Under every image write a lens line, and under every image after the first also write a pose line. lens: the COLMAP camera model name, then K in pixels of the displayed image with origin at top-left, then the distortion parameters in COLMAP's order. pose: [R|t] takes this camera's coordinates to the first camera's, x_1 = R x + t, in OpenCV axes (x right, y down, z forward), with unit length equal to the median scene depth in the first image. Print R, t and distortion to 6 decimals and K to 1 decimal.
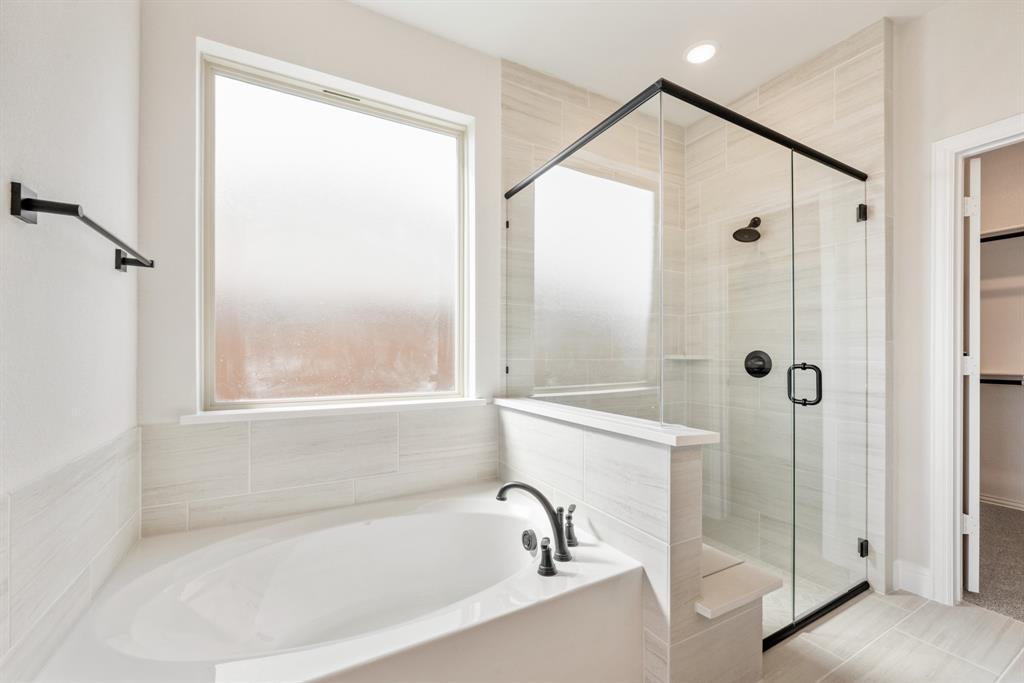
lens RADIAL K [[416.5, 0, 511.8], [0, 416.5, 352.8], [0, 0, 1]] dist [-0.001866, -0.000214]
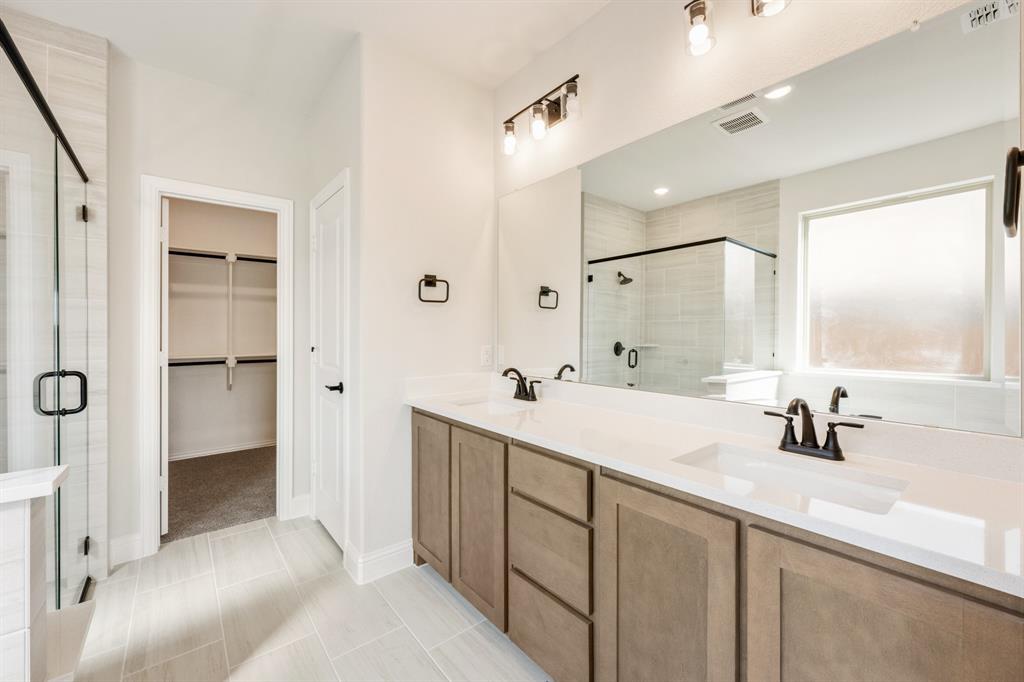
lens RADIAL K [[415.8, 0, 506.1], [0, 415.8, 336.8], [0, 0, 1]] dist [-0.001082, -0.000149]
pose [[-0.167176, -0.014669, 0.985818, -0.332452], [0.001710, 0.999883, 0.015168, -0.054929], [-0.985926, 0.004222, -0.167132, 0.170682]]
